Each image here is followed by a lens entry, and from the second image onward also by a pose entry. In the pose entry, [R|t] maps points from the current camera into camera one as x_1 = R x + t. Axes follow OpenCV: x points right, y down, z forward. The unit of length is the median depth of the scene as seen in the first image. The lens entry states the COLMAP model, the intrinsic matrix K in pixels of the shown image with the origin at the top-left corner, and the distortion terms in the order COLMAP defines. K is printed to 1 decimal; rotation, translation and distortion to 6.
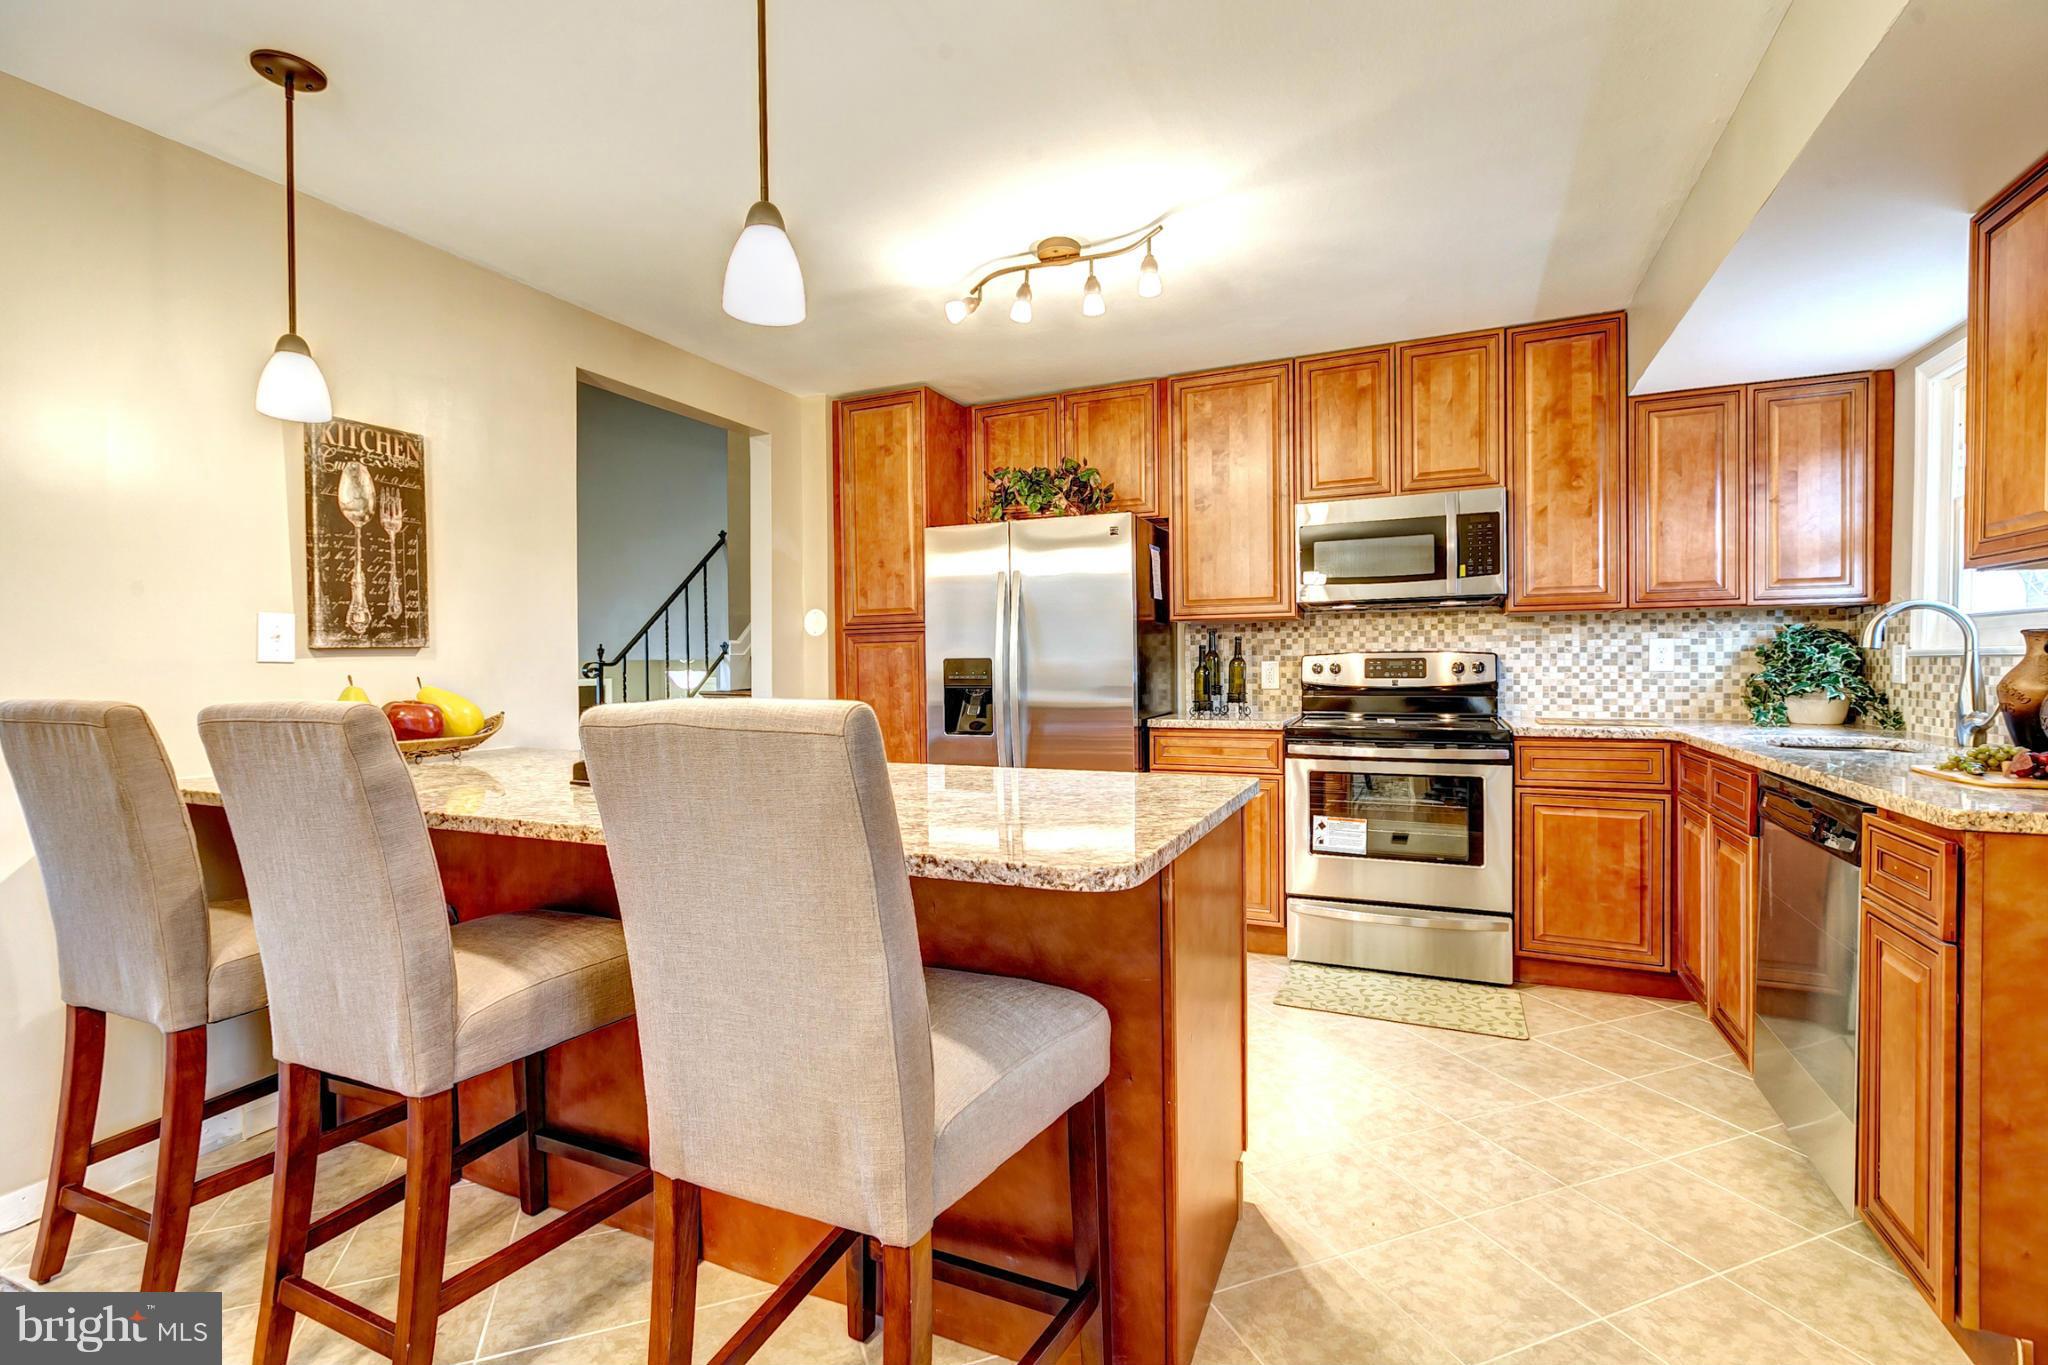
lens RADIAL K [[913.2, 0, 1018.9], [0, 913.2, 672.8], [0, 0, 1]] dist [0.006240, -0.003635]
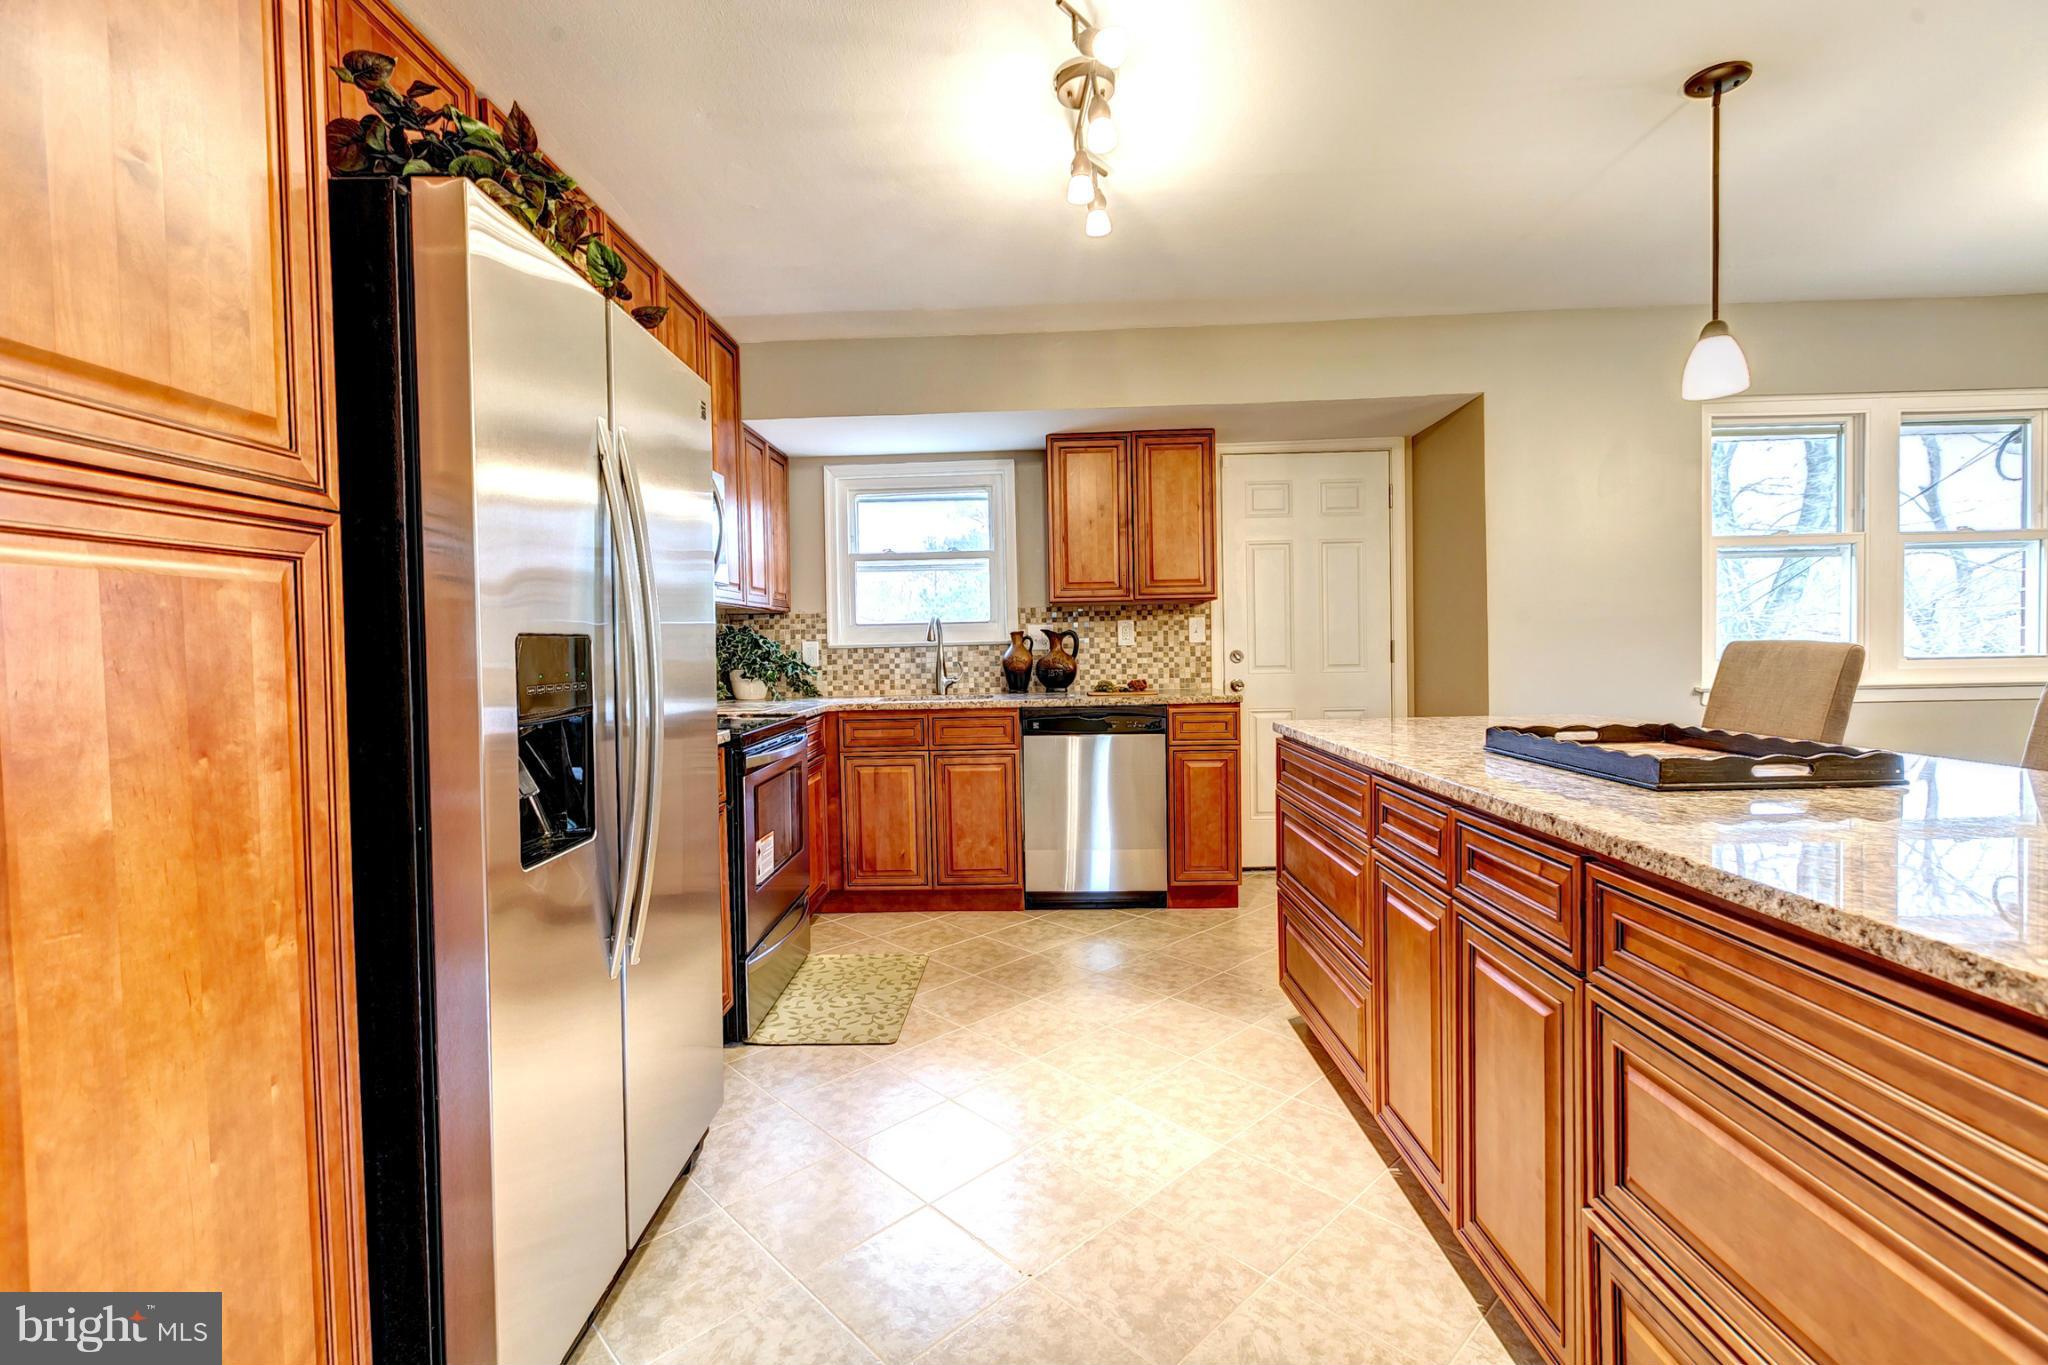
lens RADIAL K [[913.2, 0, 1018.9], [0, 913.2, 672.8], [0, 0, 1]] dist [0.006240, -0.003635]
pose [[-0.390579, -0.009401, 0.920521, -0.651248], [0.035498, 0.999050, 0.025265, -0.004357], [-0.919885, 0.042545, -0.389874, 1.421644]]
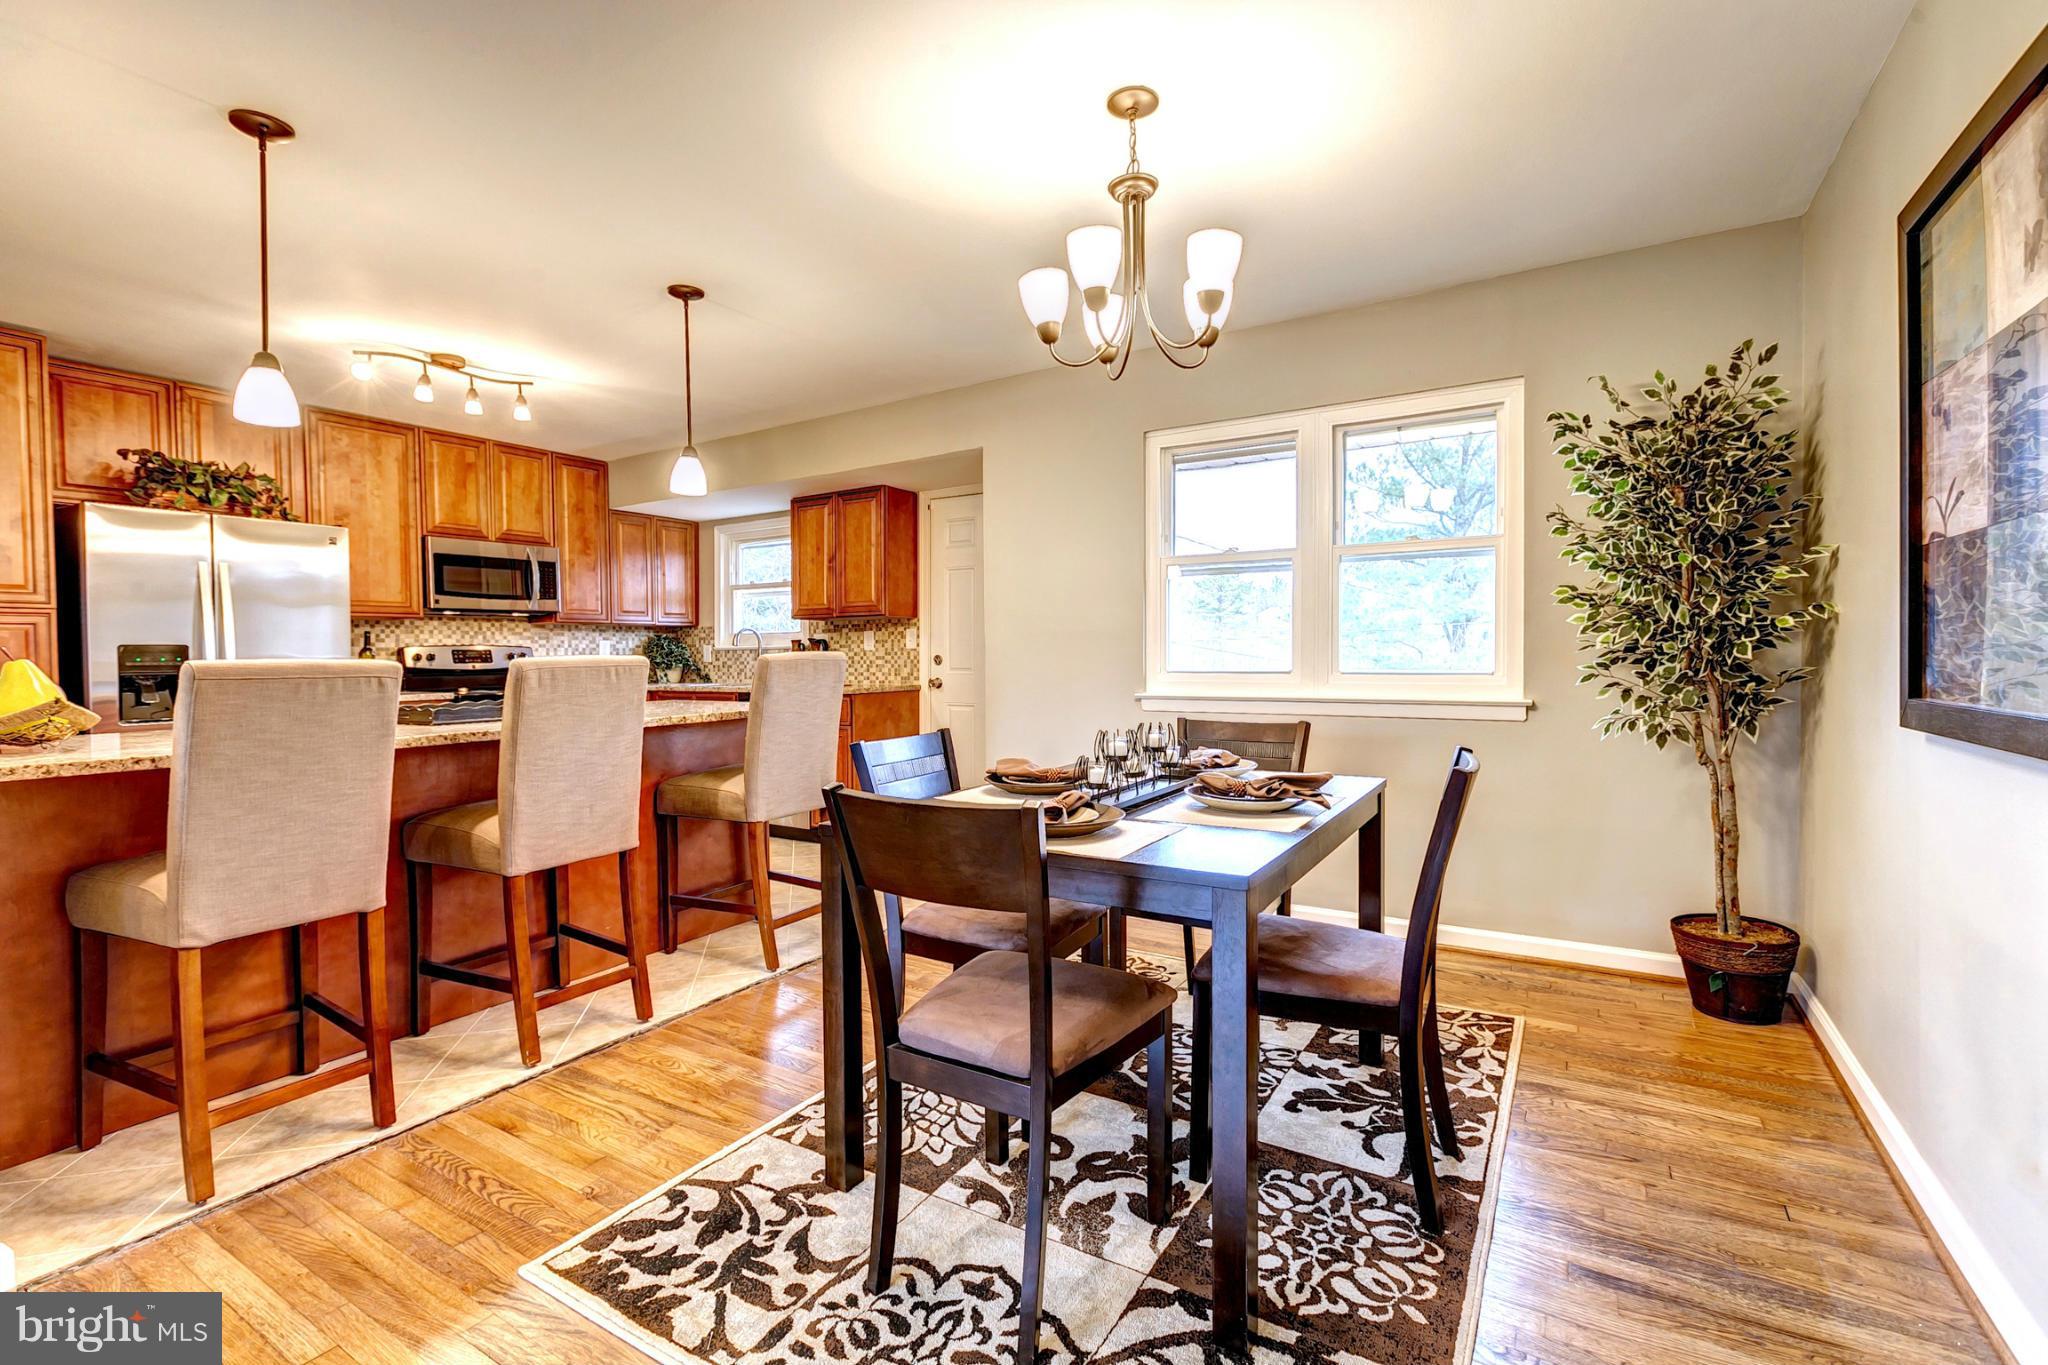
lens RADIAL K [[913.2, 0, 1018.9], [0, 913.2, 672.8], [0, 0, 1]] dist [0.006240, -0.003635]
pose [[0.127514, -0.012583, 0.991757, -1.326085], [0.020874, 0.999732, 0.010000, 0.034731], [-0.991617, 0.019426, 0.127743, -0.063218]]
